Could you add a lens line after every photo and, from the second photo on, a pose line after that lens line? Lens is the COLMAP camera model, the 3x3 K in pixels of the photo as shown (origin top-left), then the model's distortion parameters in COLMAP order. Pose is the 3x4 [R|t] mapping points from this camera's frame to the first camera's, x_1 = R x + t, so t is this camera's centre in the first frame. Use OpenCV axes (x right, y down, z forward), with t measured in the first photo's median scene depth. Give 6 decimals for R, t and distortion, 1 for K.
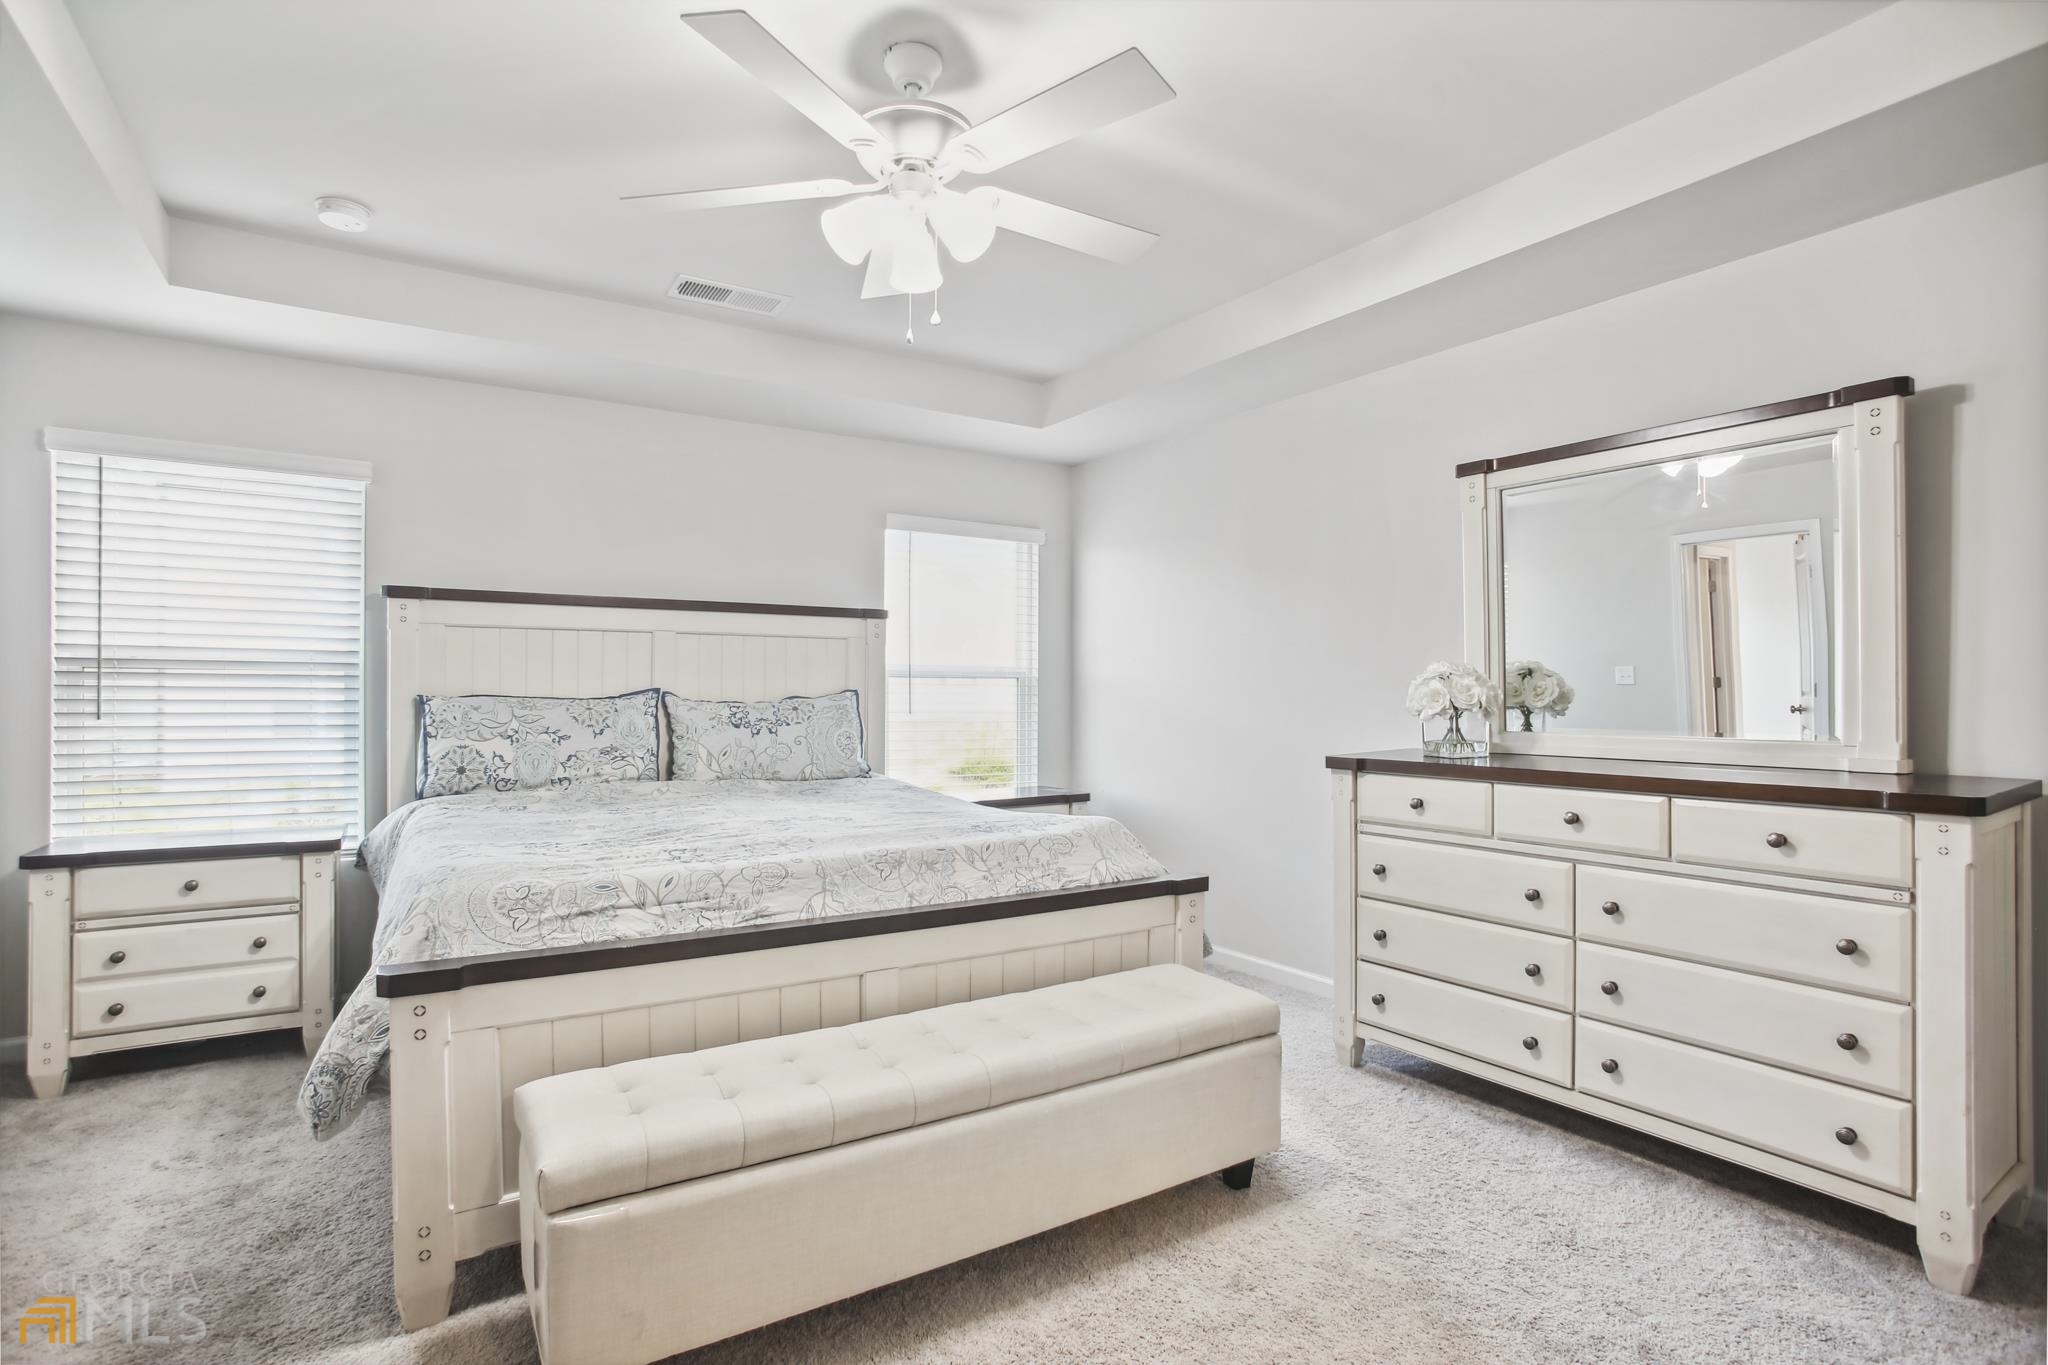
lens RADIAL K [[1022.0, 0, 1018.3], [0, 1022.0, 686.9], [0, 0, 1]] dist [-0.083050, 0.040492]
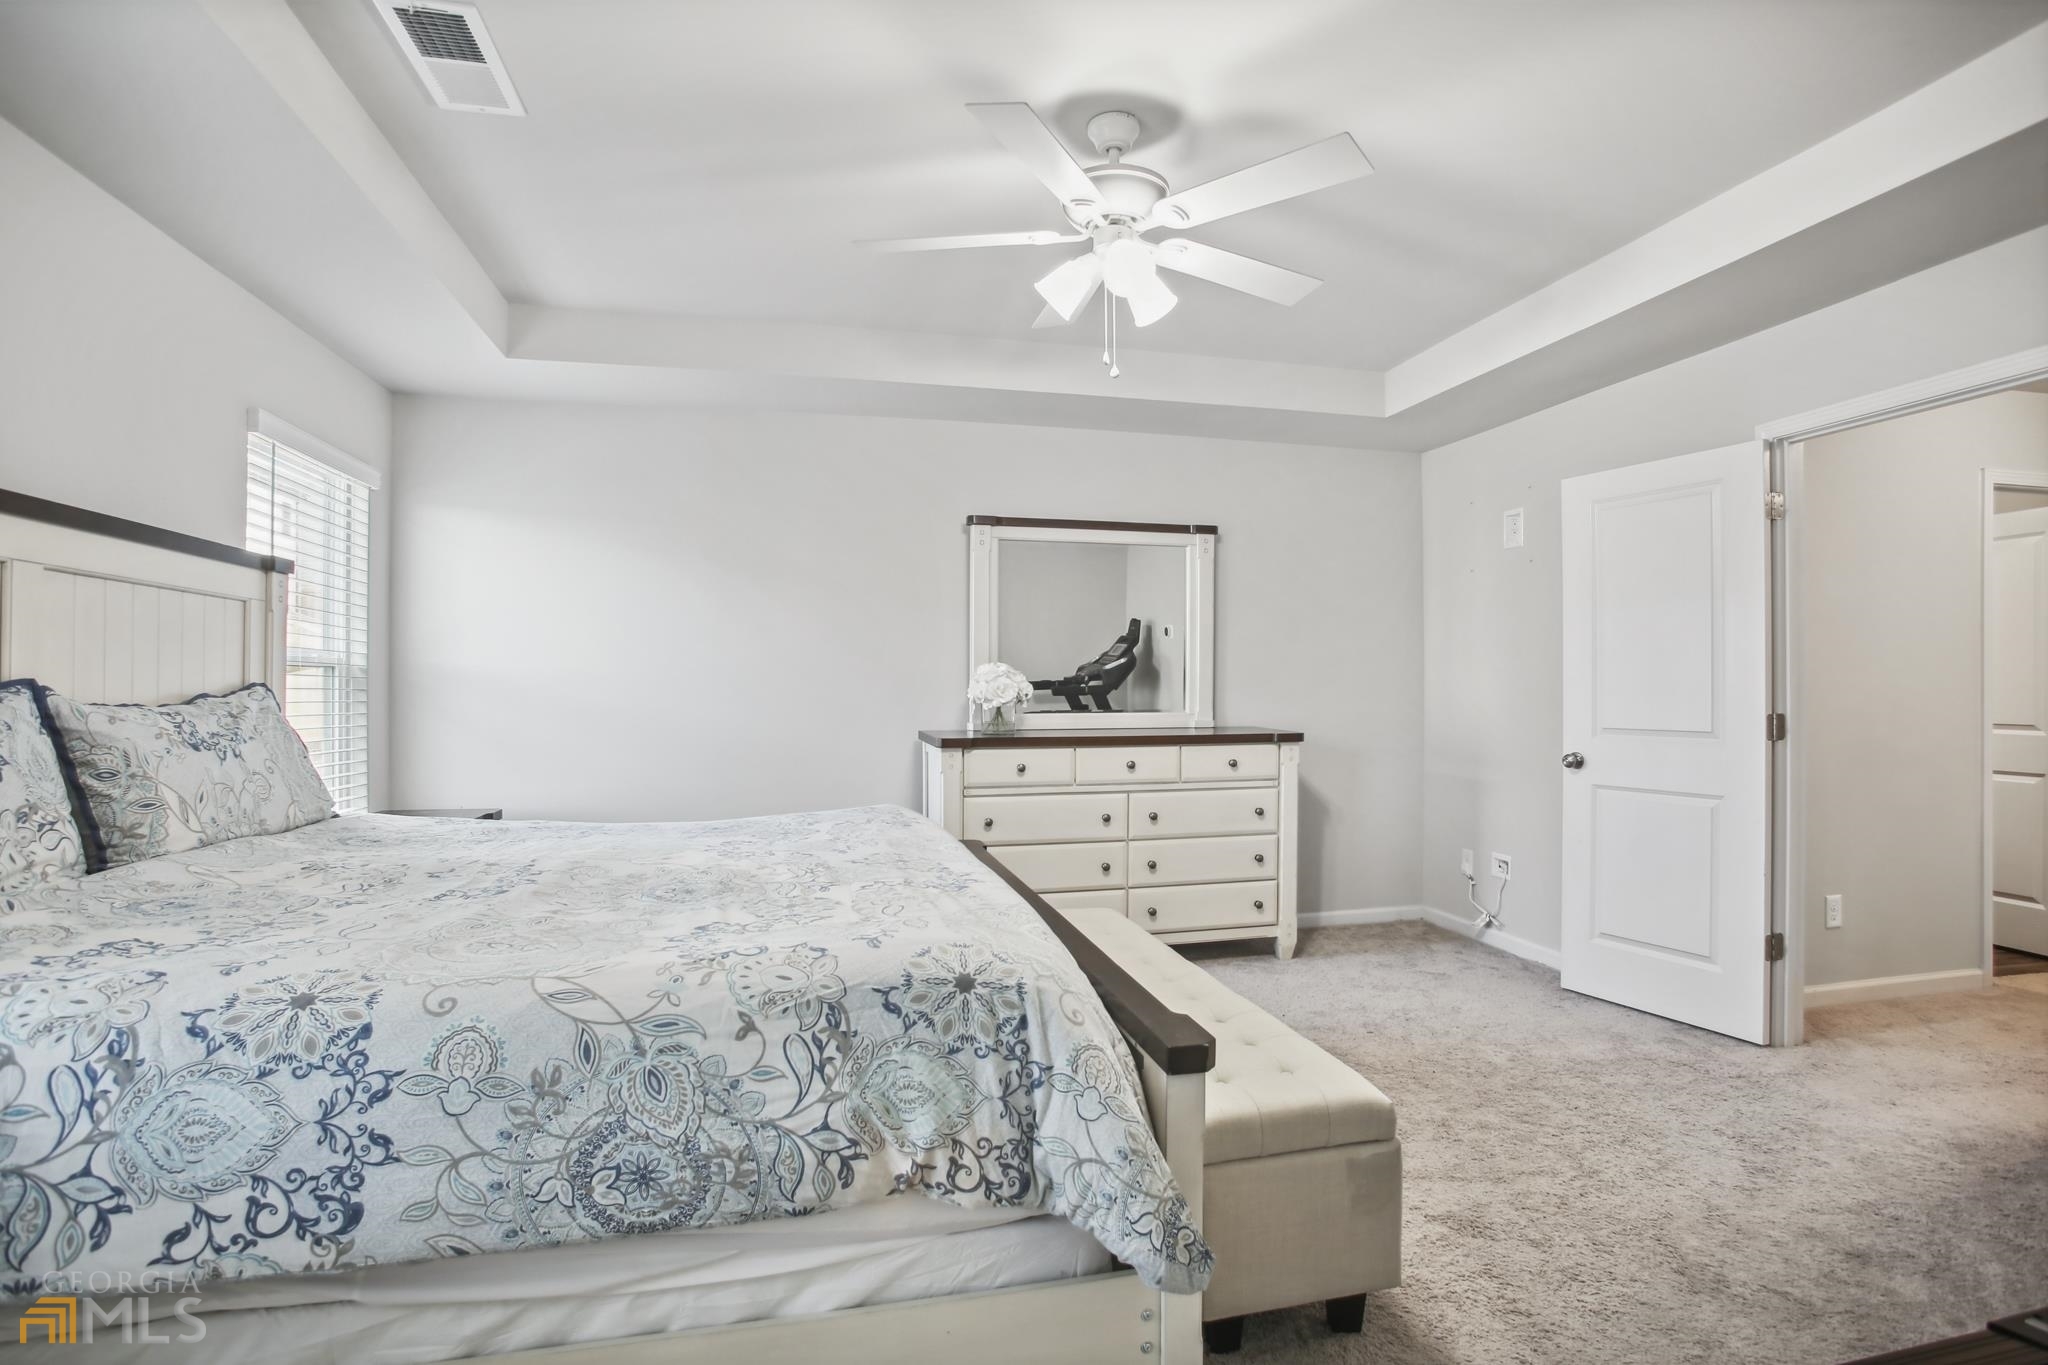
lens RADIAL K [[1022.0, 0, 1018.3], [0, 1022.0, 686.9], [0, 0, 1]] dist [-0.083050, 0.040492]
pose [[0.323586, -0.002327, 0.946196, -0.743261], [-0.004904, 0.999979, 0.004136, 0.000531], [-0.946186, -0.005978, 0.323568, 0.455495]]
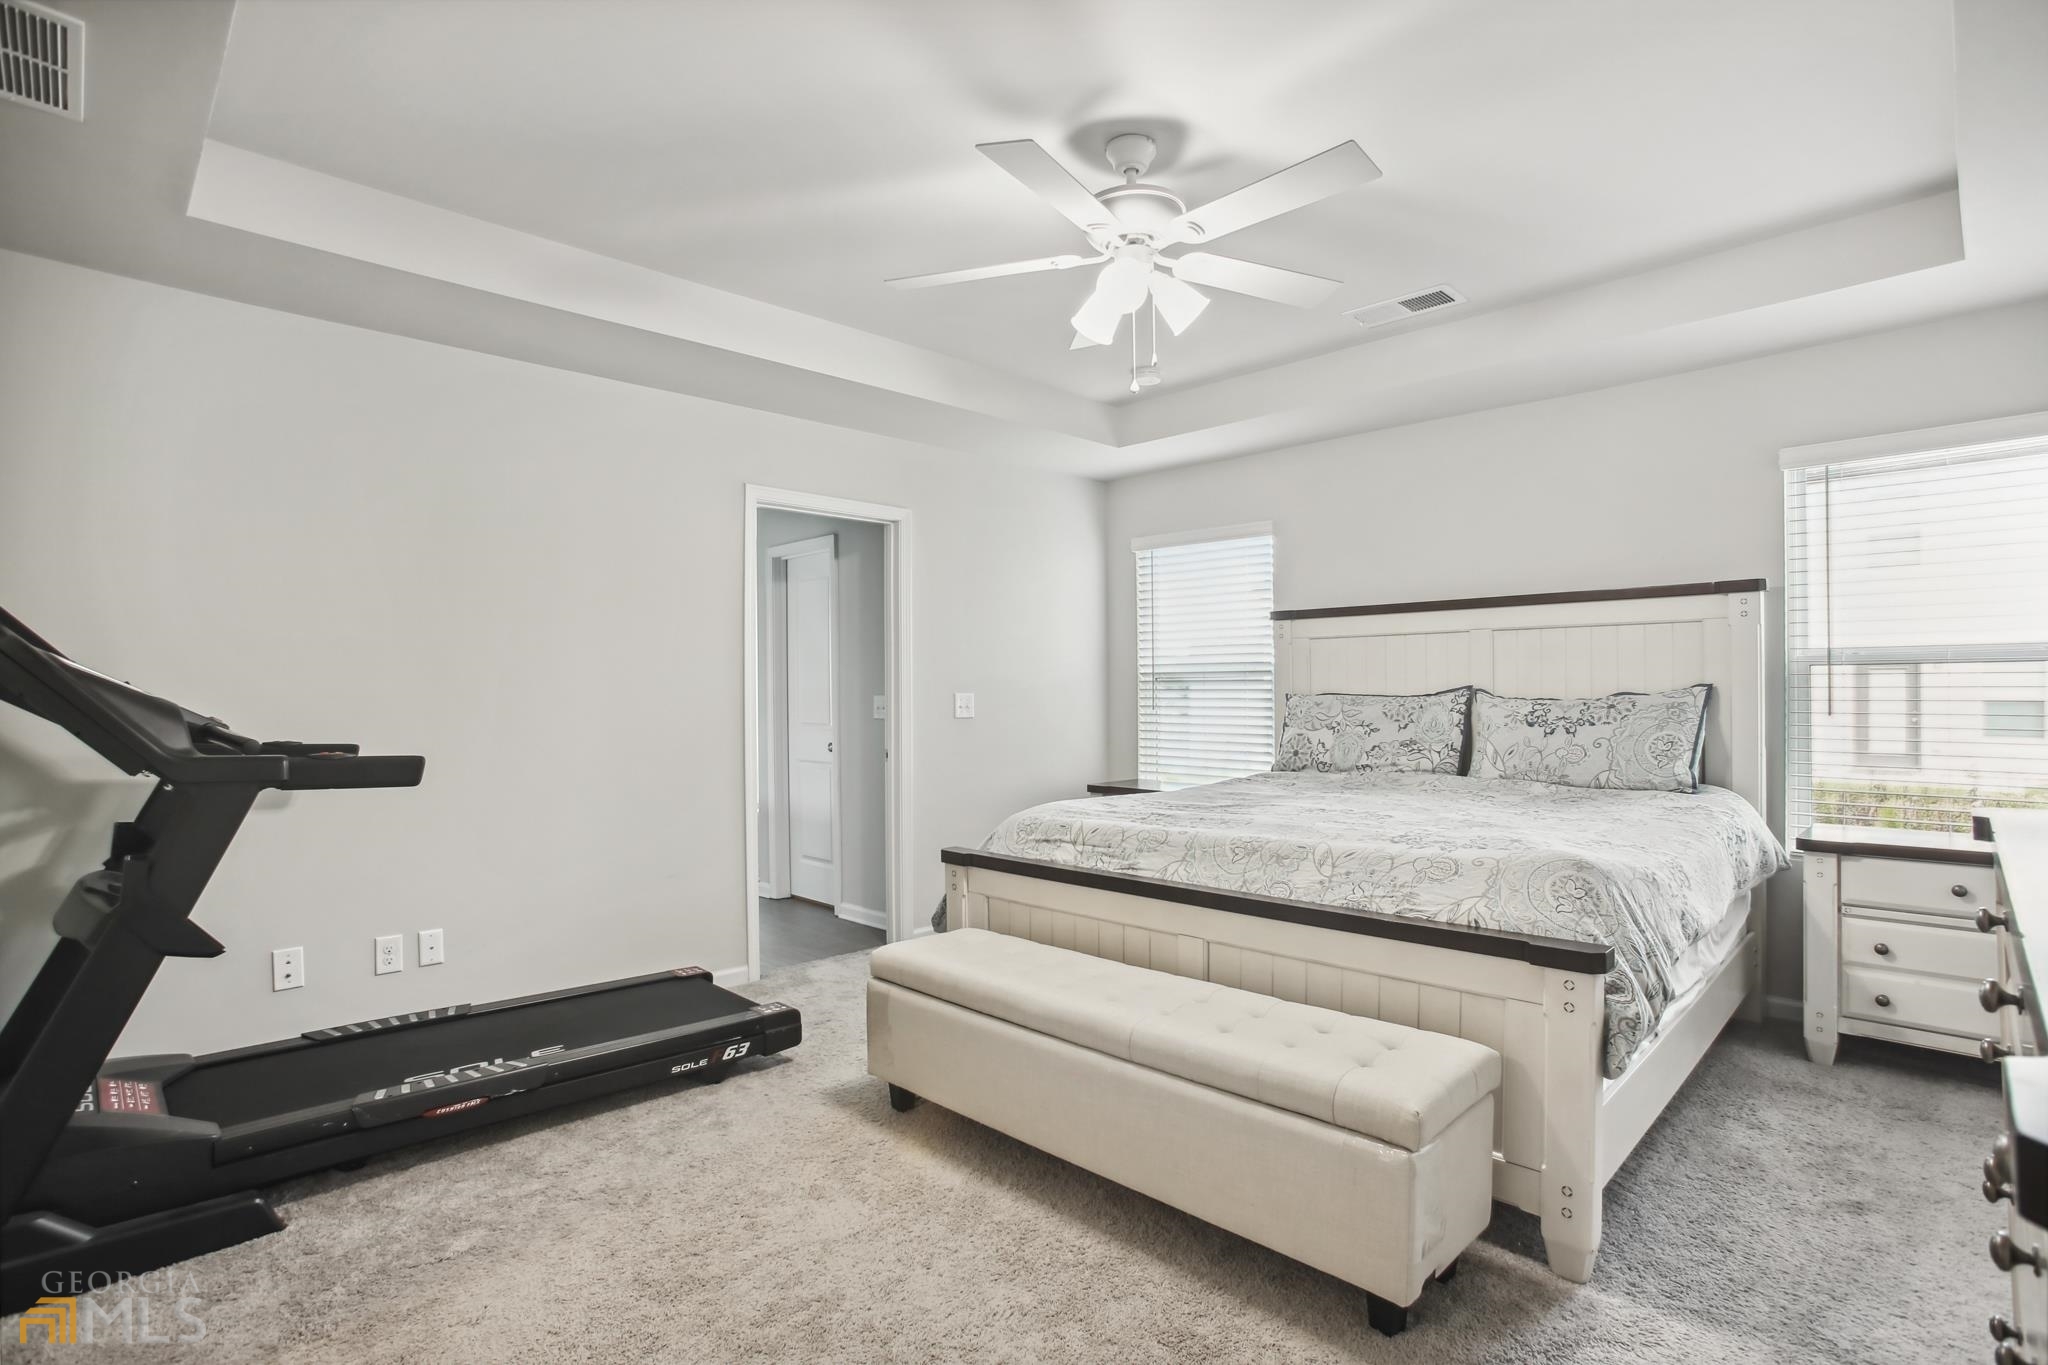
lens RADIAL K [[1022.0, 0, 1018.3], [0, 1022.0, 686.9], [0, 0, 1]] dist [-0.083050, 0.040492]
pose [[0.193816, -0.009932, -0.980988, 0.637278], [0.014542, 0.999868, -0.007250, 0.003647], [0.980930, -0.012861, 0.193935, 0.400987]]
